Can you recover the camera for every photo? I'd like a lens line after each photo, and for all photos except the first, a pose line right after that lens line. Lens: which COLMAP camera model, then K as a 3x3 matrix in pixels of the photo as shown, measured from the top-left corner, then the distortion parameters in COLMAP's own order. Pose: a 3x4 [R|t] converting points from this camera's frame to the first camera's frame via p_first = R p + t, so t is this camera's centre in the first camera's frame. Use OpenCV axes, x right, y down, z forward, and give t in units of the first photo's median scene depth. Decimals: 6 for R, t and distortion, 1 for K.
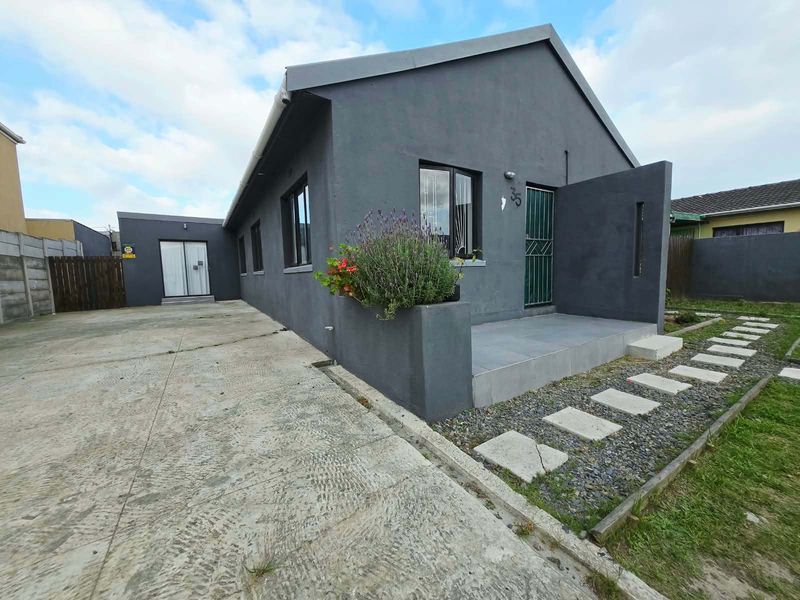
lens RADIAL K [[310.5, 0, 405.0], [0, 310.5, 297.3], [0, 0, 1]] dist [0.005563, 0.000148]
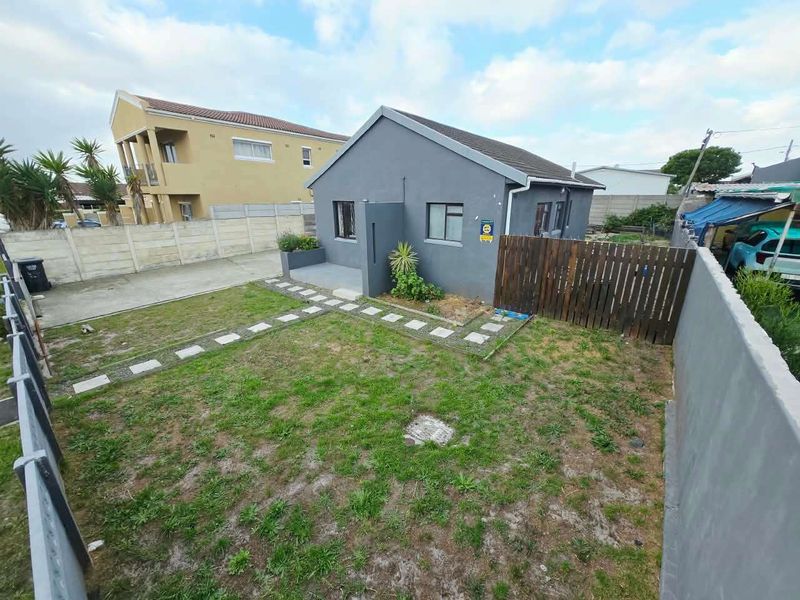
lens RADIAL K [[310.5, 0, 399.0], [0, 310.5, 300.6], [0, 0, 1]] dist [0.005563, 0.000148]
pose [[0.295389, 0.330604, -0.896352, 3.143927], [-0.084561, 0.943583, 0.320158, -0.575773], [0.951628, -0.018774, 0.306680, 0.751597]]
